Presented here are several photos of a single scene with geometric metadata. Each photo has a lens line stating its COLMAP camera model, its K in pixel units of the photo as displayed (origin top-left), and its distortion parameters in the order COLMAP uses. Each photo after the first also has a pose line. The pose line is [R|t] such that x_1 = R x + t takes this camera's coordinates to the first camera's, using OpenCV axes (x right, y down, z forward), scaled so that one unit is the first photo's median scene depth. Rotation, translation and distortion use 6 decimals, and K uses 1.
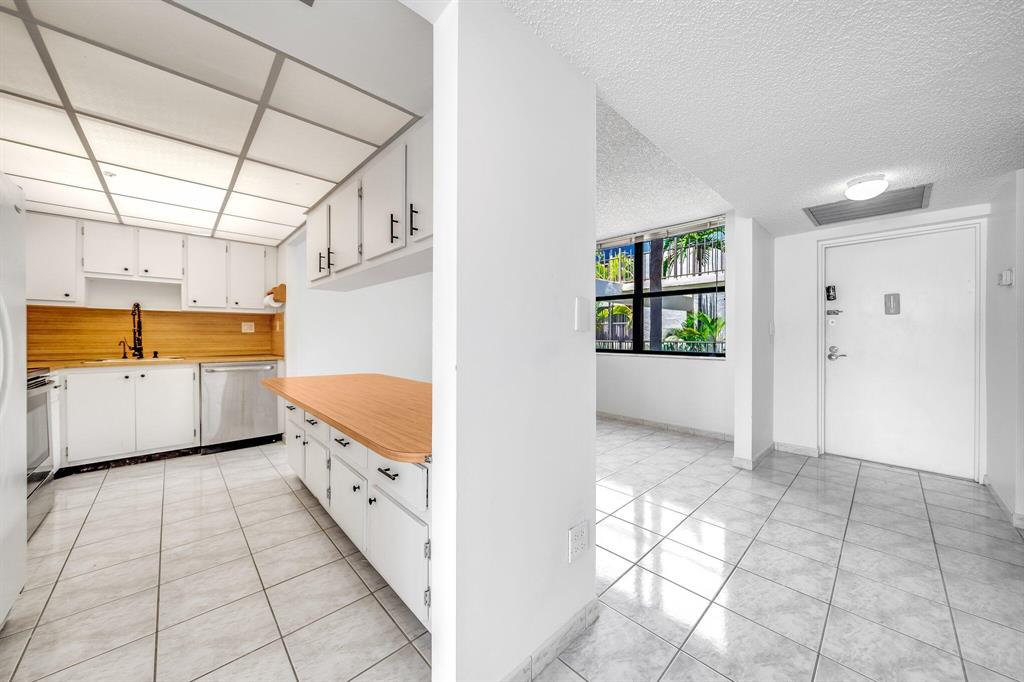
lens RADIAL K [[353.2, 0, 505.2], [0, 353.2, 341.5], [0, 0, 1]] dist [-0.006012, 0.000790]
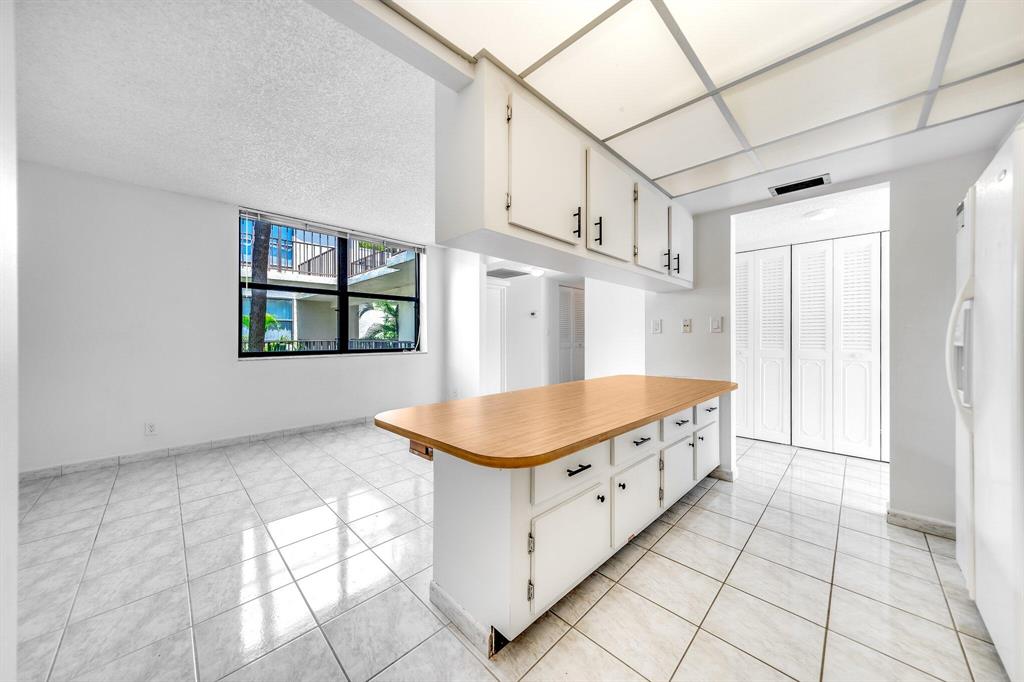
lens RADIAL K [[353.2, 0, 502.8], [0, 353.2, 340.4], [0, 0, 1]] dist [-0.006012, 0.000790]
pose [[-0.033044, -0.015322, 0.999336, -0.803360], [0.017133, 0.999727, 0.015894, -0.011331], [-0.999307, 0.017647, -0.032773, 0.801791]]
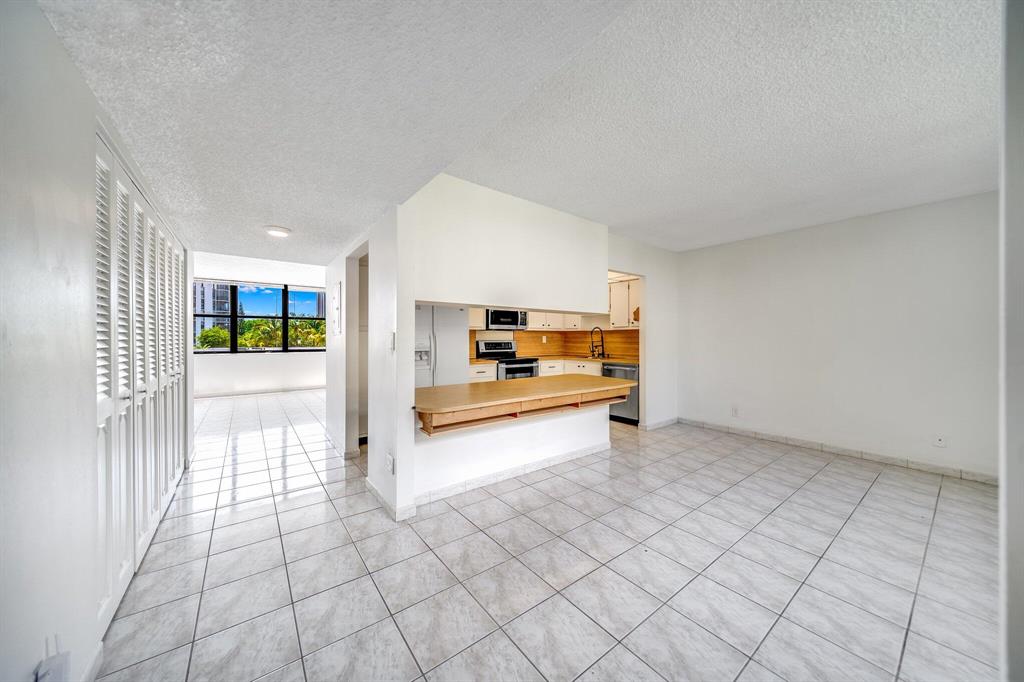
lens RADIAL K [[353.2, 0, 510.9], [0, 353.2, 336.8], [0, 0, 1]] dist [-0.006012, 0.000790]
pose [[-0.093960, -0.013798, -0.995480, 0.732665], [-0.022858, 0.999670, -0.011699, -0.023603], [0.995314, 0.021655, -0.094244, 0.661712]]
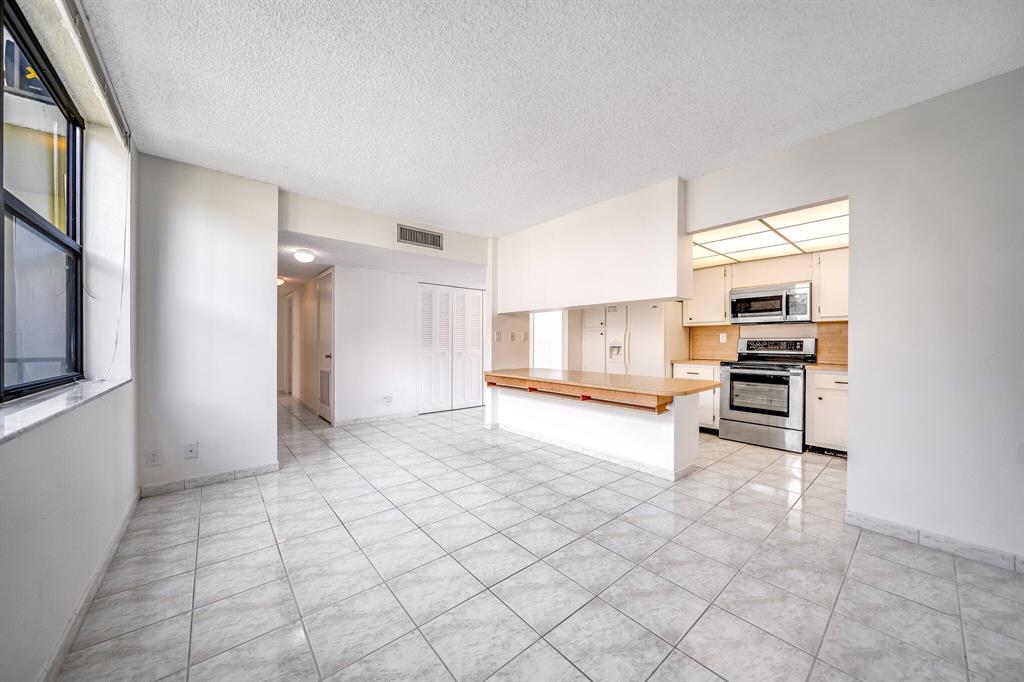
lens RADIAL K [[353.2, 0, 499.0], [0, 353.2, 344.7], [0, 0, 1]] dist [-0.006012, 0.000790]
pose [[-0.997666, -0.008427, 0.067761, -0.036392], [-0.006746, 0.999665, 0.025004, -0.025540], [-0.067949, 0.024488, -0.997388, 1.682382]]
